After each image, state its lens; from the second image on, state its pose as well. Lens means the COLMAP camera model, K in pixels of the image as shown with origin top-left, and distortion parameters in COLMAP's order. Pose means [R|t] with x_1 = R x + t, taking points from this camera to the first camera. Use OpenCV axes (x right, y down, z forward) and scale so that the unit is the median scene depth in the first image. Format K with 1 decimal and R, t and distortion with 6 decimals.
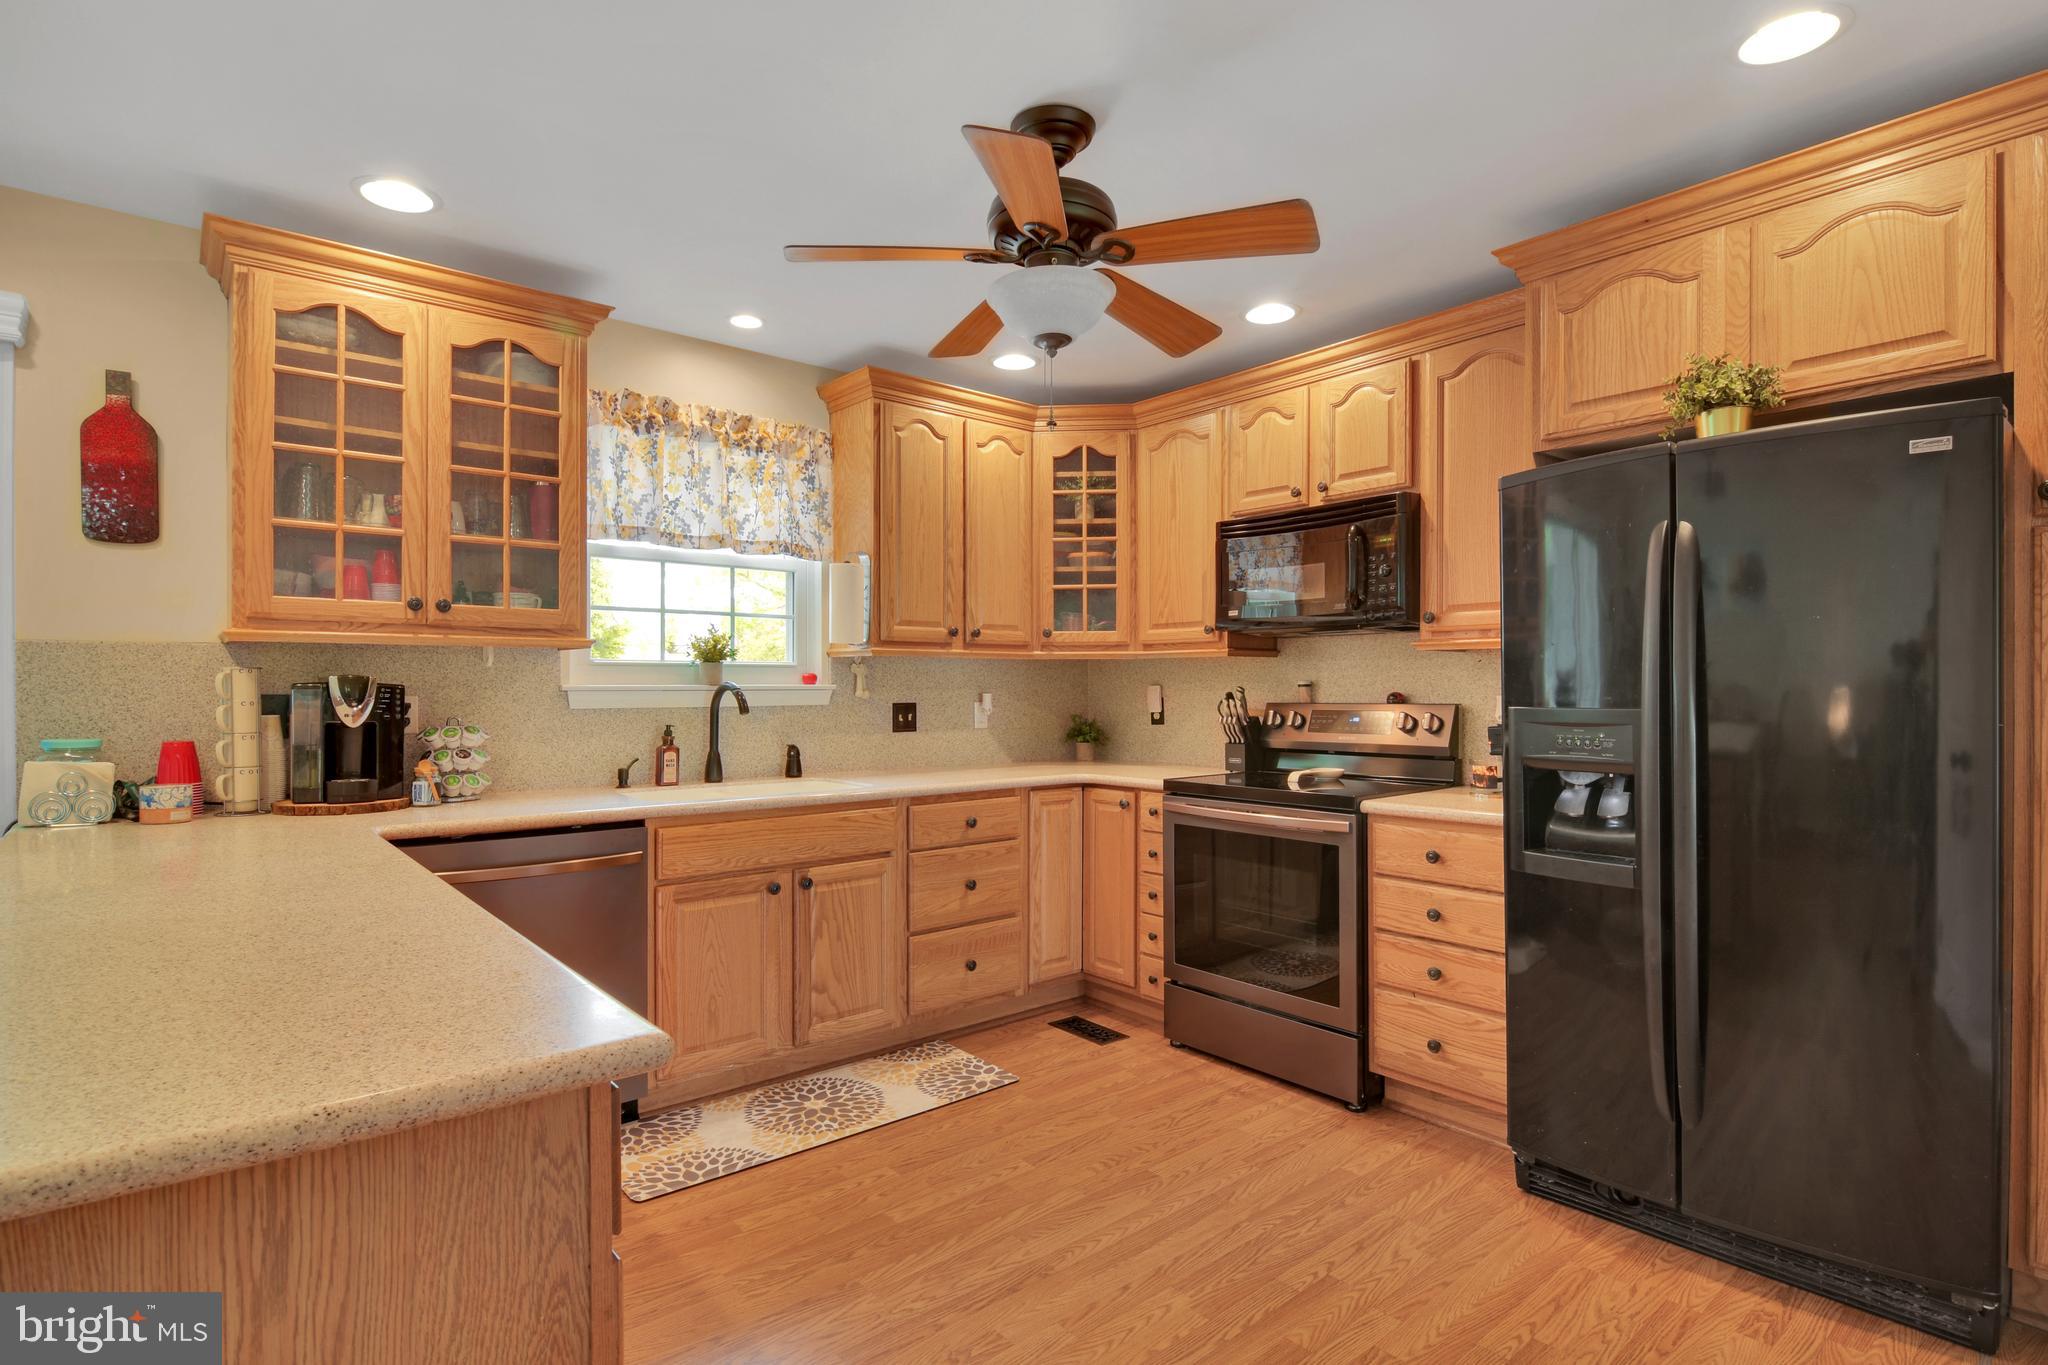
lens RADIAL K [[1022.6, 0, 1018.4], [0, 1022.6, 667.6], [0, 0, 1]] dist [0.006304, -0.014018]
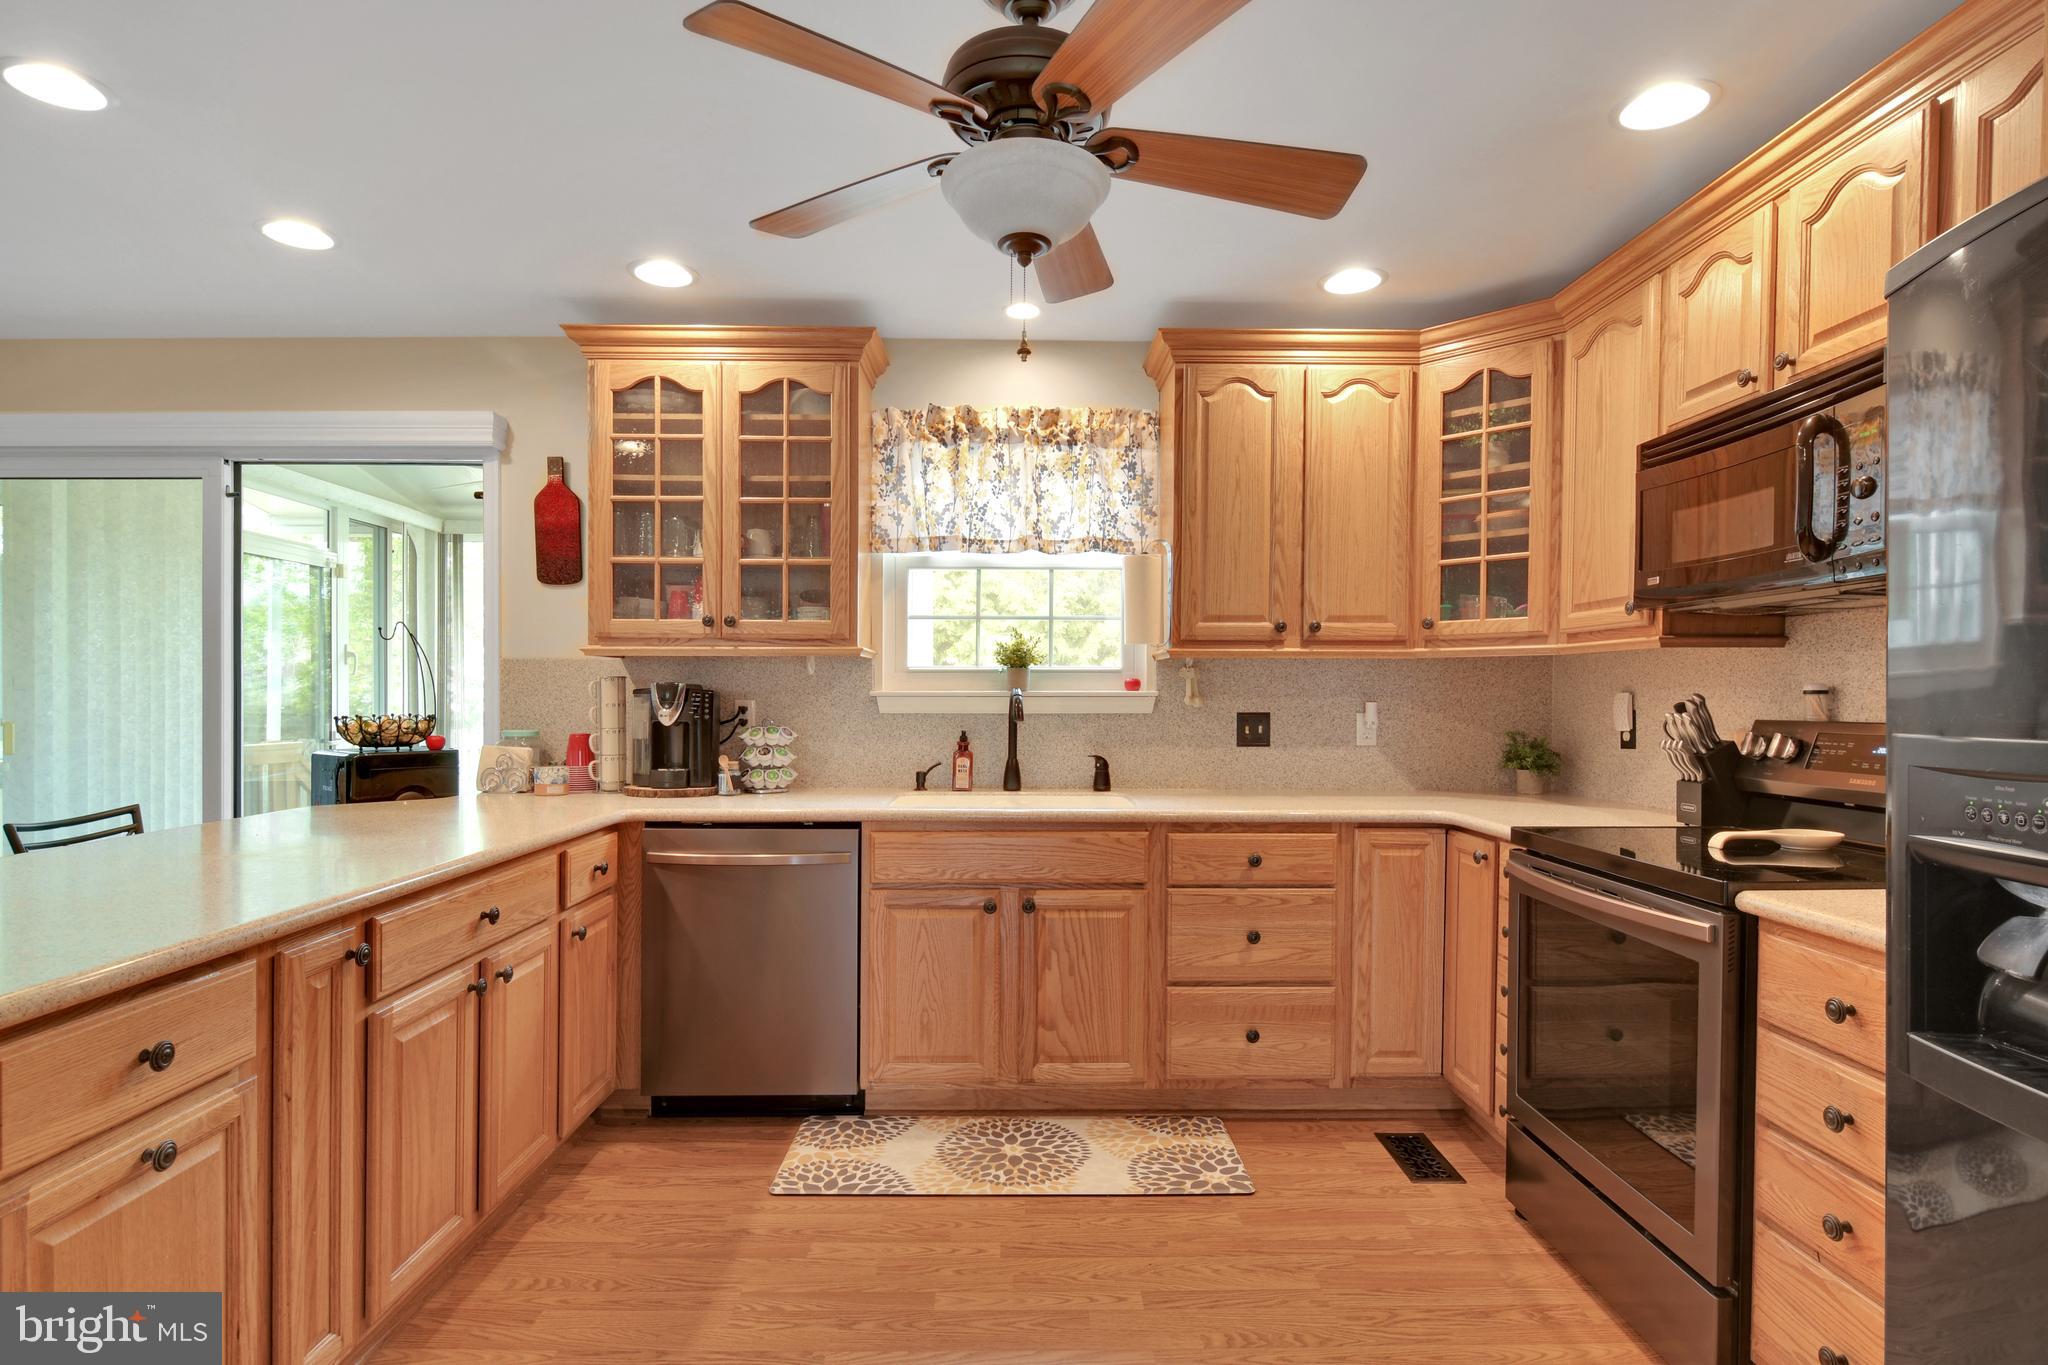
lens RADIAL K [[1022.6, 0, 1027.3], [0, 1022.6, 676.1], [0, 0, 1]] dist [0.006304, -0.014018]
pose [[0.773097, -0.008760, -0.634227, 0.377769], [0.008998, 0.999955, -0.002844, 0.006486], [0.634224, -0.003508, 0.773142, 0.290379]]
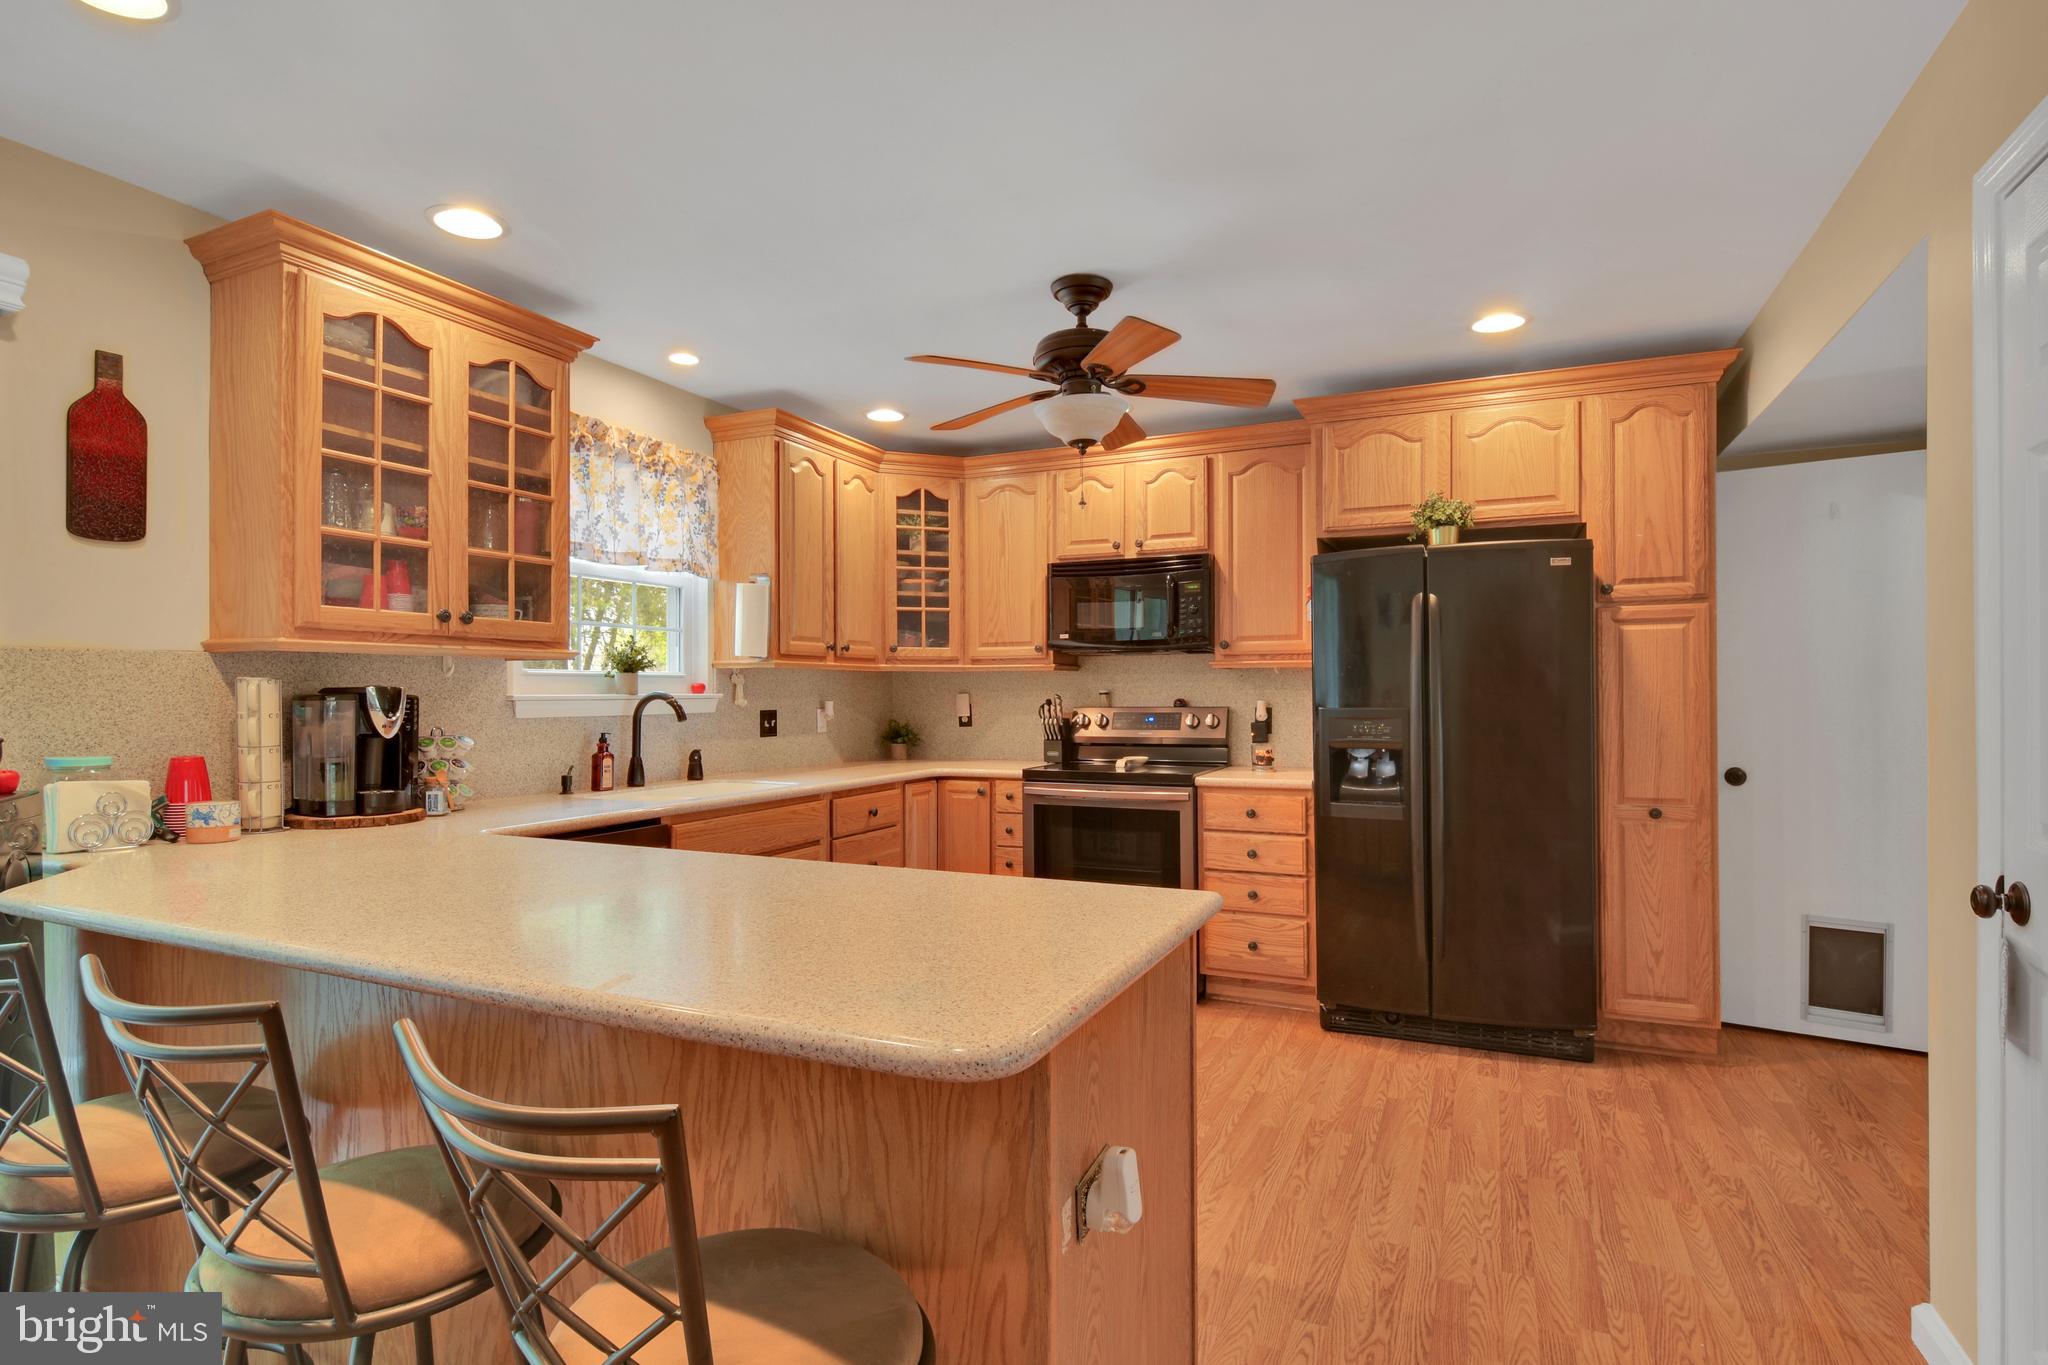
lens RADIAL K [[1022.6, 0, 1023.8], [0, 1022.6, 657.2], [0, 0, 1]] dist [0.006304, -0.014018]
pose [[0.904887, 0.013142, 0.425449, -0.439628], [-0.006098, 0.999821, -0.017916, -0.005548], [-0.425608, 0.013618, 0.904805, -0.143284]]
